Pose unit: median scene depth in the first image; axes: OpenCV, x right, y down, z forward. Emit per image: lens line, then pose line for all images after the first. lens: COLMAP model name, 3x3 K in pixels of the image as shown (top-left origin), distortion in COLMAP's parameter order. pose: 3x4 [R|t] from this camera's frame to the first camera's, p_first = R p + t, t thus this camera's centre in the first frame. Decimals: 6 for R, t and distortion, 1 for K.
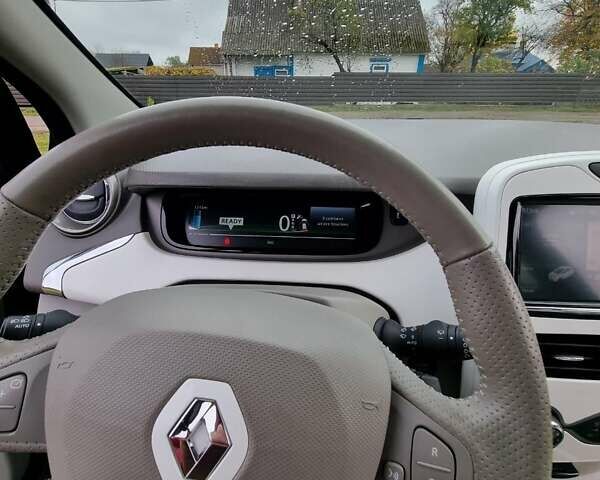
lens RADIAL K [[325.0, 0, 294.6], [0, 325.0, 242.7], [0, 0, 1]] dist [-0.002484, -0.000231]
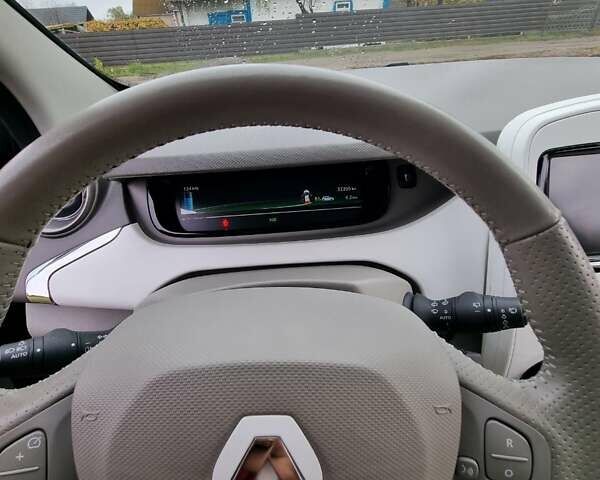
lens RADIAL K [[325.0, 0, 294.6], [0, 325.0, 242.7], [0, 0, 1]] dist [-0.002484, -0.000231]
pose [[0.992639, -0.108022, 0.054768, -0.069035], [0.100180, 0.986449, 0.129931, -0.049407], [-0.068062, -0.123488, 0.990009, 0.070143]]
